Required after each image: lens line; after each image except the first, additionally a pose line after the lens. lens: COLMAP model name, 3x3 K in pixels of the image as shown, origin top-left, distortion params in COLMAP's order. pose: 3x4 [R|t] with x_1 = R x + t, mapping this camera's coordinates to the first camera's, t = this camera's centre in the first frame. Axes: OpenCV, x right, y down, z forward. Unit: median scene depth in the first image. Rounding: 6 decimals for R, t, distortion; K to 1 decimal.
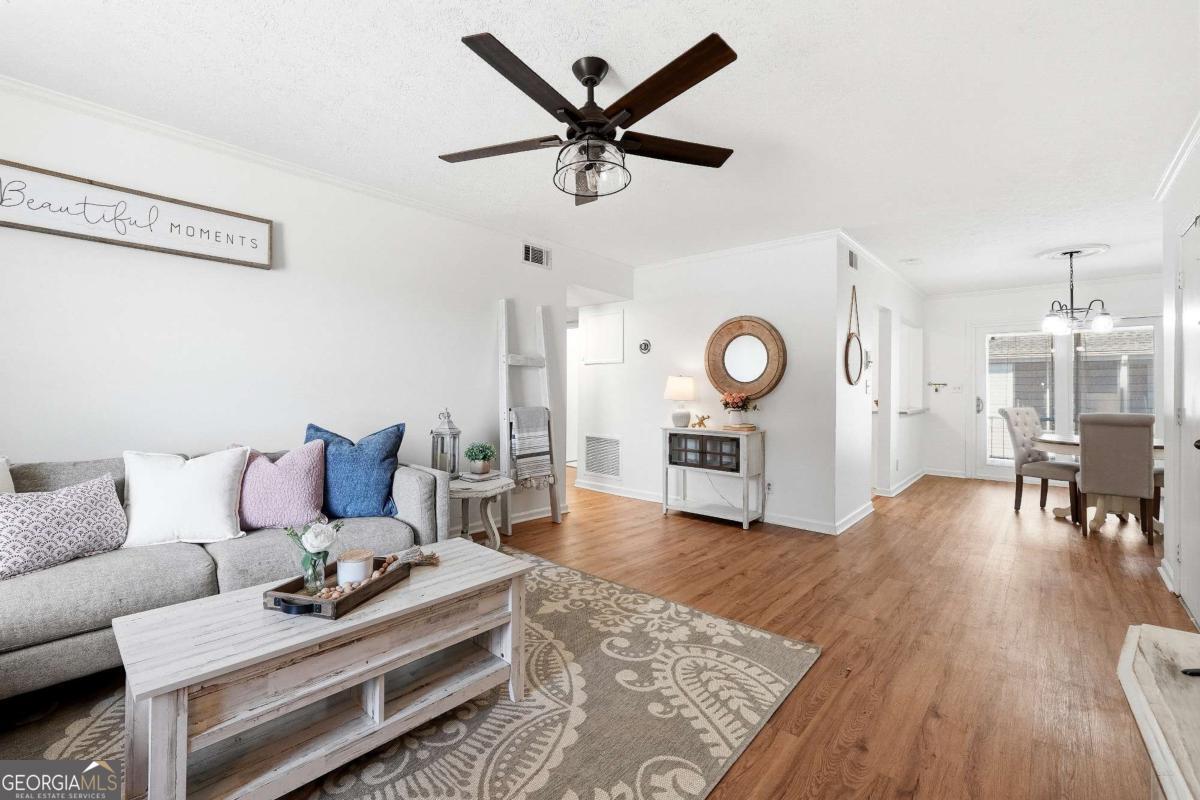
lens RADIAL K [[510.0, 0, 594.9], [0, 510.0, 388.2], [0, 0, 1]] dist [-0.018077, 0.000357]
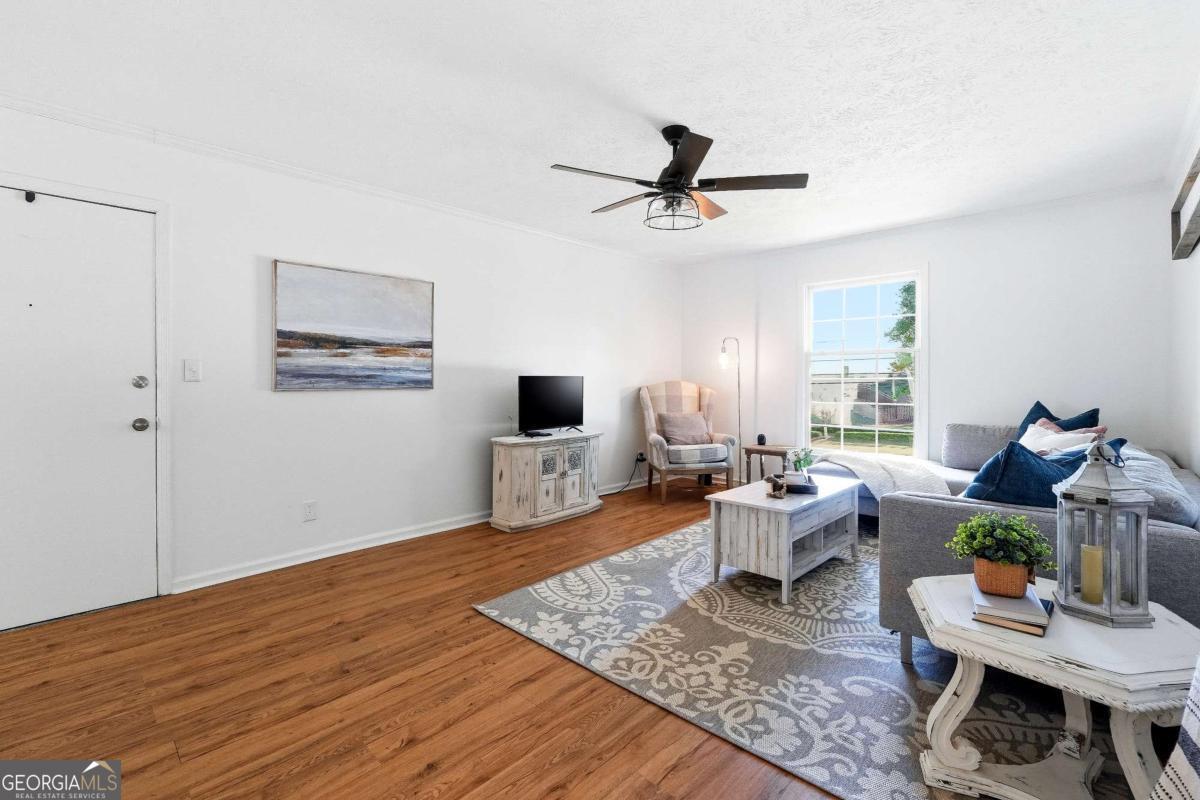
lens RADIAL K [[525.7, 0, 597.3], [0, 525.7, 383.1], [0, 0, 1]] dist [-0.018639, 0.000354]
pose [[-0.999219, -0.009554, 0.038355, 0.102773], [-0.009480, 0.999953, 0.002119, 0.003730], [-0.038373, 0.001754, -0.999262, 1.792764]]
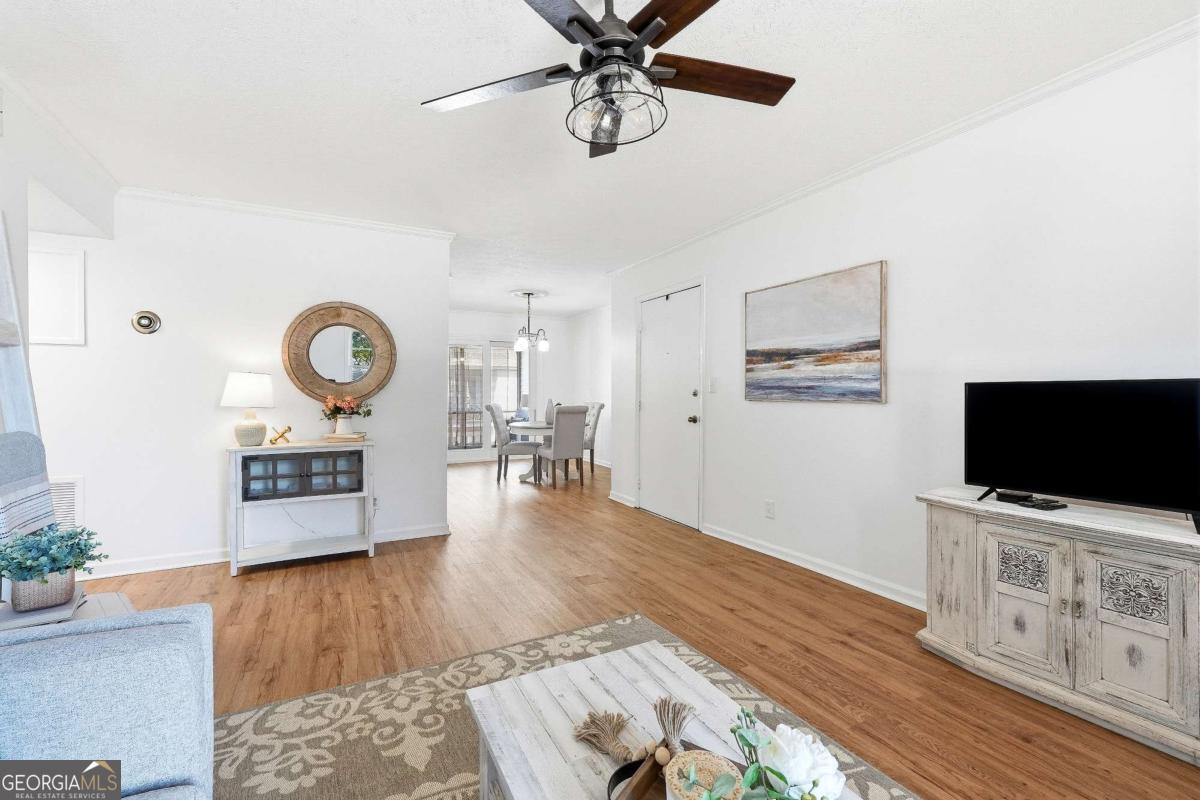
lens RADIAL K [[501.6, 0, 594.4], [0, 501.6, 392.3], [0, 0, 1]] dist [-0.010448, 0.000578]
pose [[0.344725, -0.008230, 0.938668, -0.556497], [0.001299, 0.999965, 0.008290, -0.003527], [-0.938703, -0.001638, 0.344724, 0.575578]]
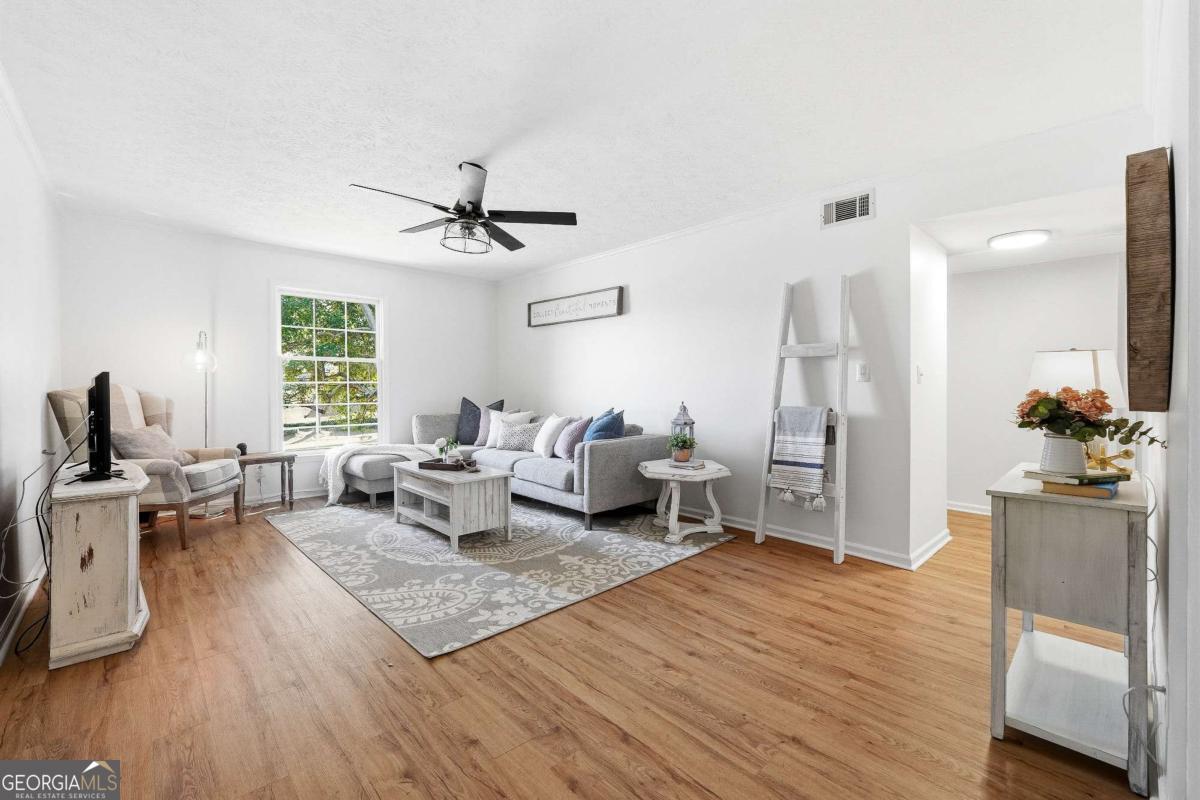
lens RADIAL K [[501.6, 0, 594.4], [0, 501.6, 392.3], [0, 0, 1]] dist [-0.010448, 0.000578]
pose [[-0.089425, 0.001110, -0.995993, 1.103963], [-0.000846, 0.999999, 0.001191, 0.020242], [0.995993, 0.000949, -0.089424, 1.140973]]
